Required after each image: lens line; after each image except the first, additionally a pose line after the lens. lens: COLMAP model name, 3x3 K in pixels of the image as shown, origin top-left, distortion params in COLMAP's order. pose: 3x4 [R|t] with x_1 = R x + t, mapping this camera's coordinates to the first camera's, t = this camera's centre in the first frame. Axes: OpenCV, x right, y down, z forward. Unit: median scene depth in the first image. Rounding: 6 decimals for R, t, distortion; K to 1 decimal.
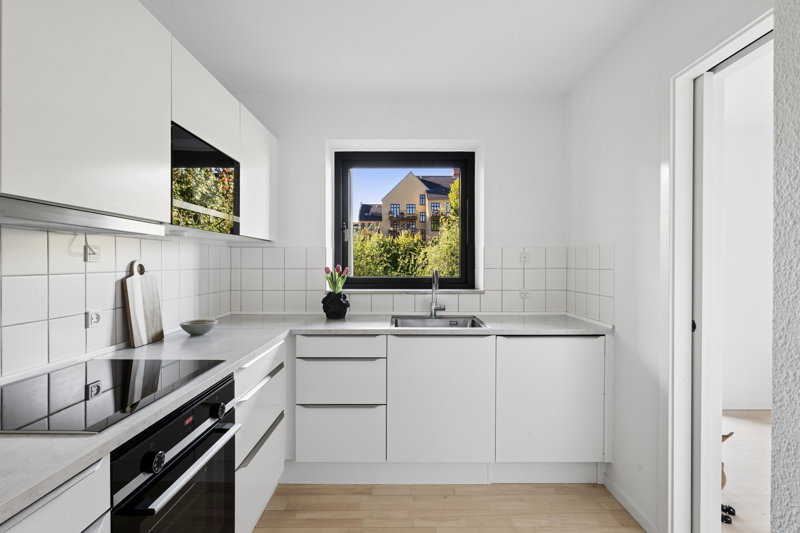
lens RADIAL K [[378.0, 0, 400.1], [0, 378.0, 260.6], [0, 0, 1]] dist [0.003084, 0.000191]
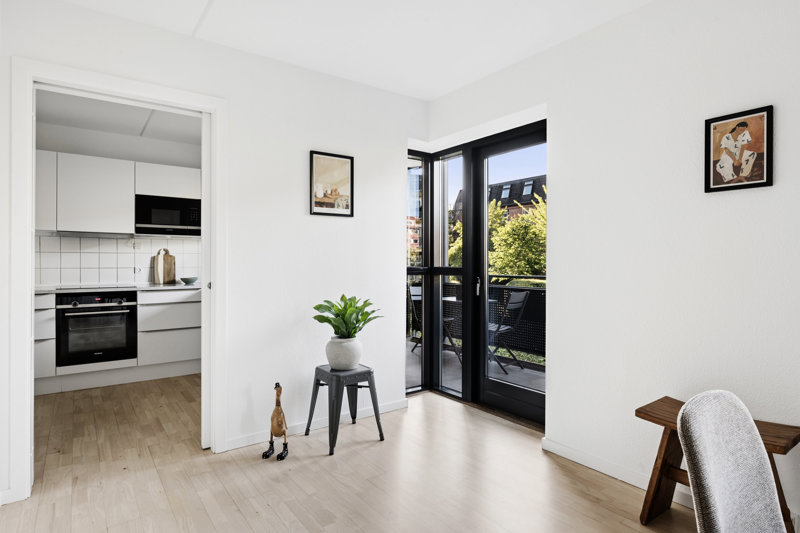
lens RADIAL K [[432.2, 0, 402.5], [0, 432.2, 265.3], [0, 0, 1]] dist [-0.004911, -0.002457]
pose [[0.601579, 0.012457, -0.798717, 2.253504], [-0.002486, 0.999903, 0.013722, 0.059956], [0.798810, -0.006269, 0.601551, 0.535793]]
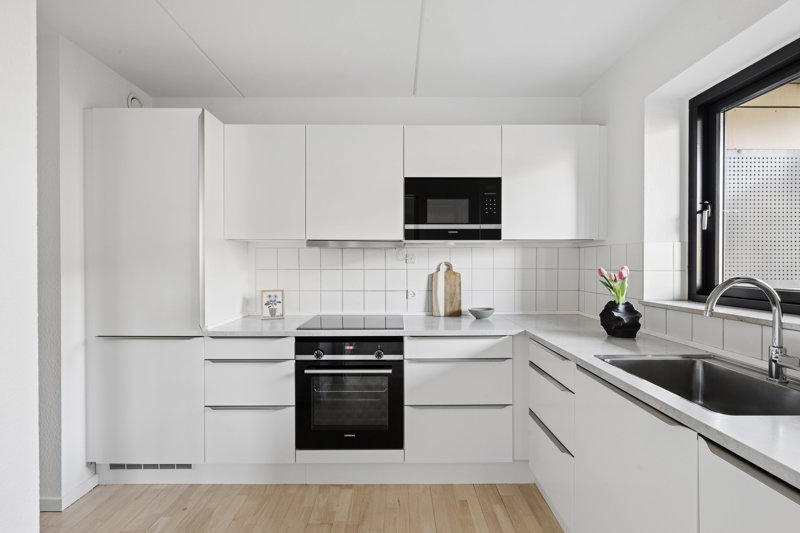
lens RADIAL K [[364.5, 0, 400.4], [0, 364.5, 266.7], [0, 0, 1]] dist [-0.003816, -0.000199]
pose [[0.006450, 0.013213, -0.999892, 0.760529], [0.003660, 0.999906, 0.013237, -0.001240], [0.999973, -0.003745, 0.006401, 0.762784]]
